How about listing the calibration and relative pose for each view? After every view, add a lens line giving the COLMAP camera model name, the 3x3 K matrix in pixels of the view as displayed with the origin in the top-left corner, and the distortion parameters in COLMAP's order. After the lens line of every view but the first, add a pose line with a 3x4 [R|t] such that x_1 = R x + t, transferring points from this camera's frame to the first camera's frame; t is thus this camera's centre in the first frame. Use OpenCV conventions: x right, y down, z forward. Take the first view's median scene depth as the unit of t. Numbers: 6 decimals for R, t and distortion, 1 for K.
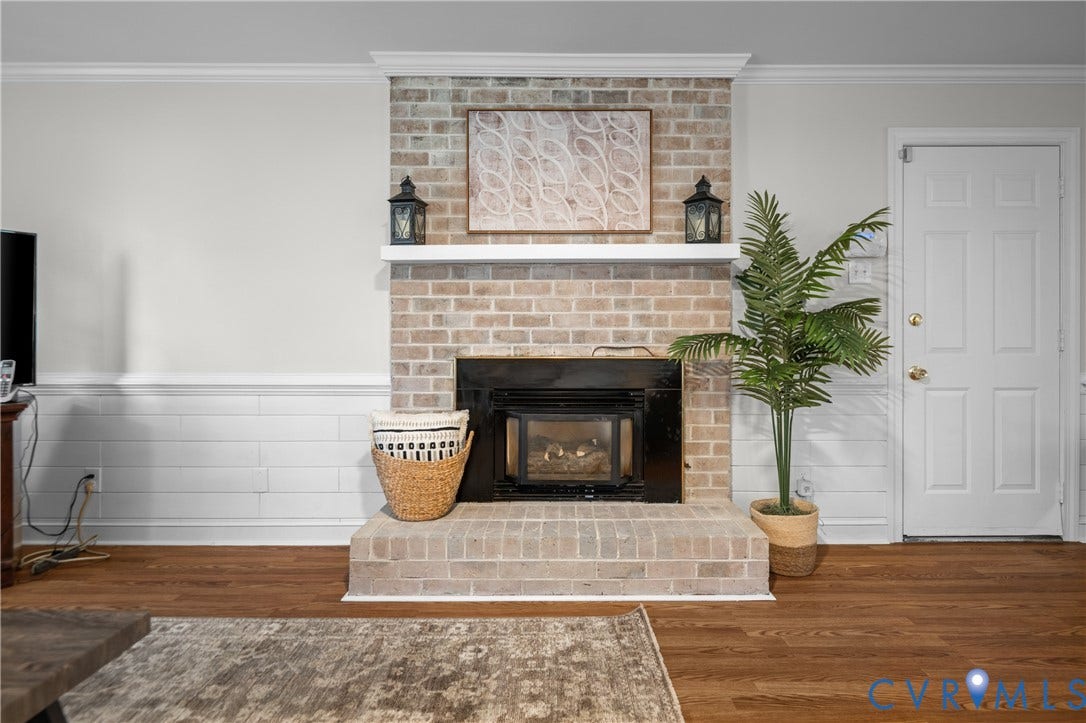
lens RADIAL K [[546.2, 0, 543.1], [0, 546.2, 333.8], [0, 0, 1]] dist [0.002632, -0.000651]
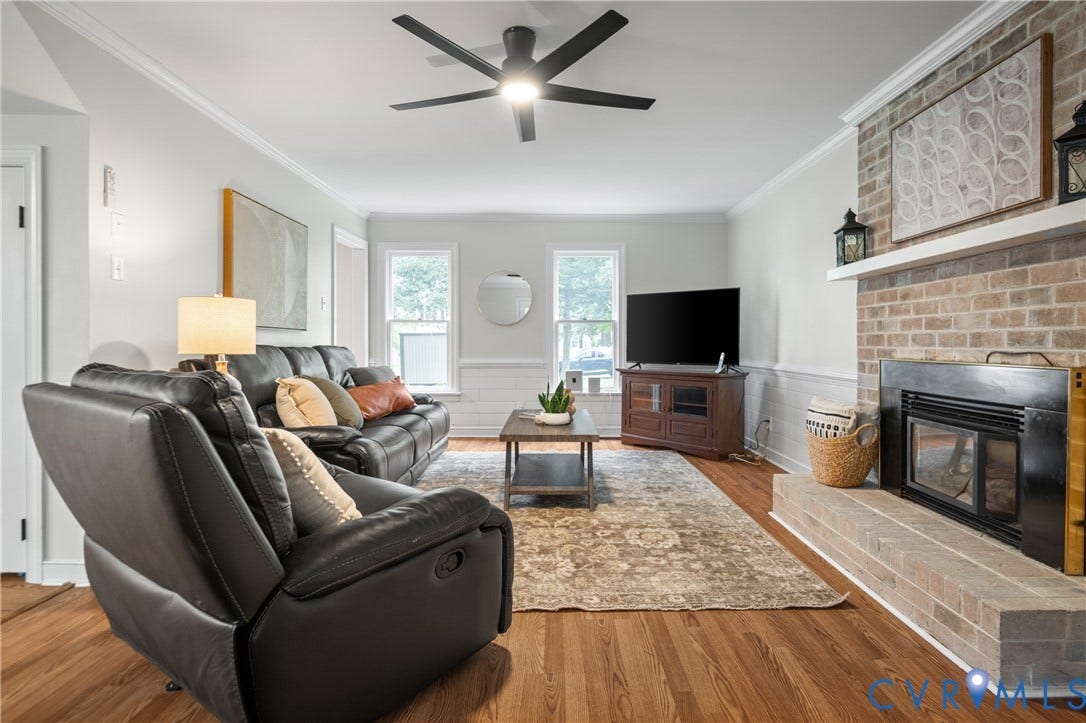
lens RADIAL K [[518.0, 0, 539.0], [0, 518.0, 343.7], [0, 0, 1]] dist [-0.003986, -0.001826]
pose [[-0.013301, 0.002541, -0.999908, 0.900040], [0.002977, 0.999992, 0.002501, 0.007883], [0.999907, -0.002943, -0.013309, 0.317402]]
